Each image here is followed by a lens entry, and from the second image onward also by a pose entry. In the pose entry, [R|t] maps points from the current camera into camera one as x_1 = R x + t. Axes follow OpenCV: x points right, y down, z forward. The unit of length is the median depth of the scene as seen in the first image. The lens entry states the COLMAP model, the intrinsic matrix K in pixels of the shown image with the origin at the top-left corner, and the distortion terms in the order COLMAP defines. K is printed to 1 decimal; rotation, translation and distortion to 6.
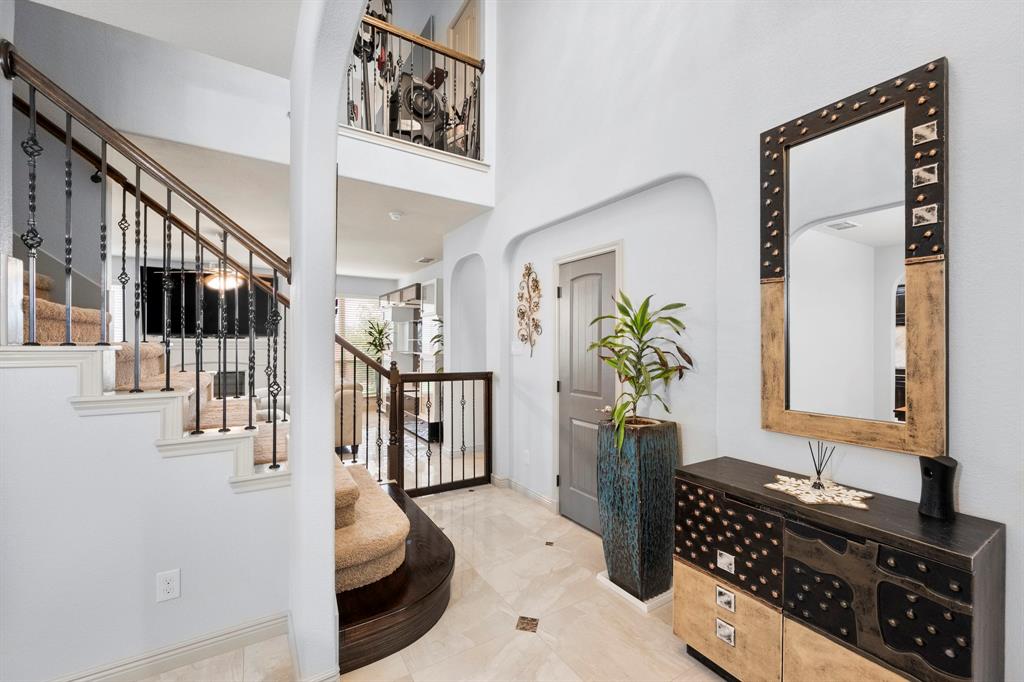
lens RADIAL K [[411.2, 0, 506.9], [0, 411.2, 344.3], [0, 0, 1]] dist [-0.002836, 0.000068]
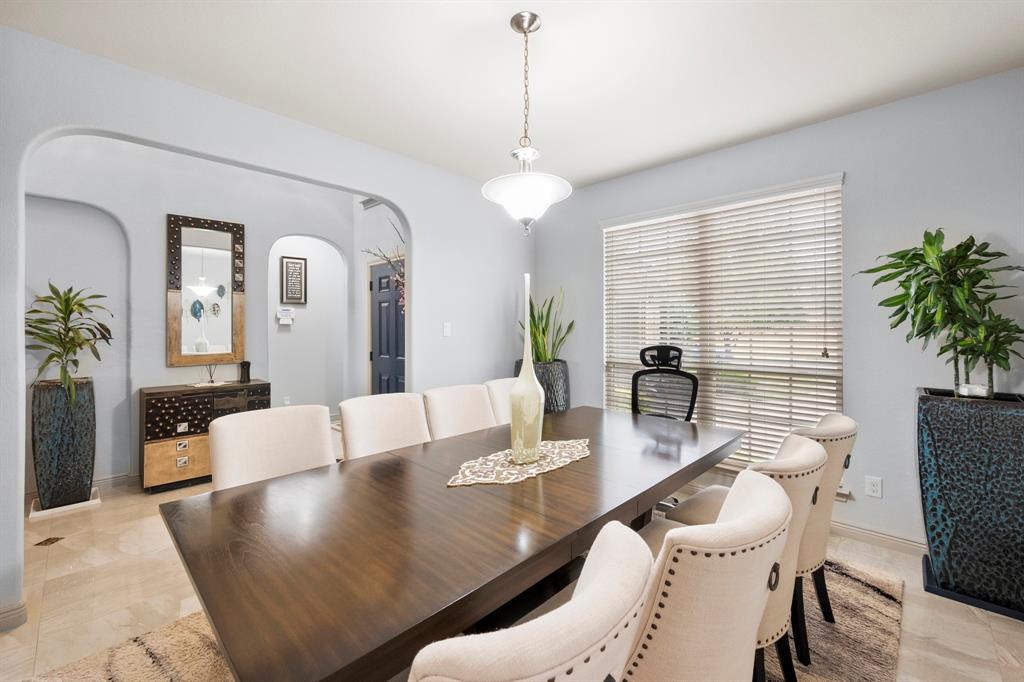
lens RADIAL K [[422.2, 0, 512.4], [0, 422.2, 325.2], [0, 0, 1]] dist [-0.000644, -0.000161]
pose [[-0.243453, -0.001330, 0.969912, -1.924098], [0.002351, 0.999995, 0.001961, 0.011620], [-0.969910, 0.002758, -0.243449, -0.099481]]
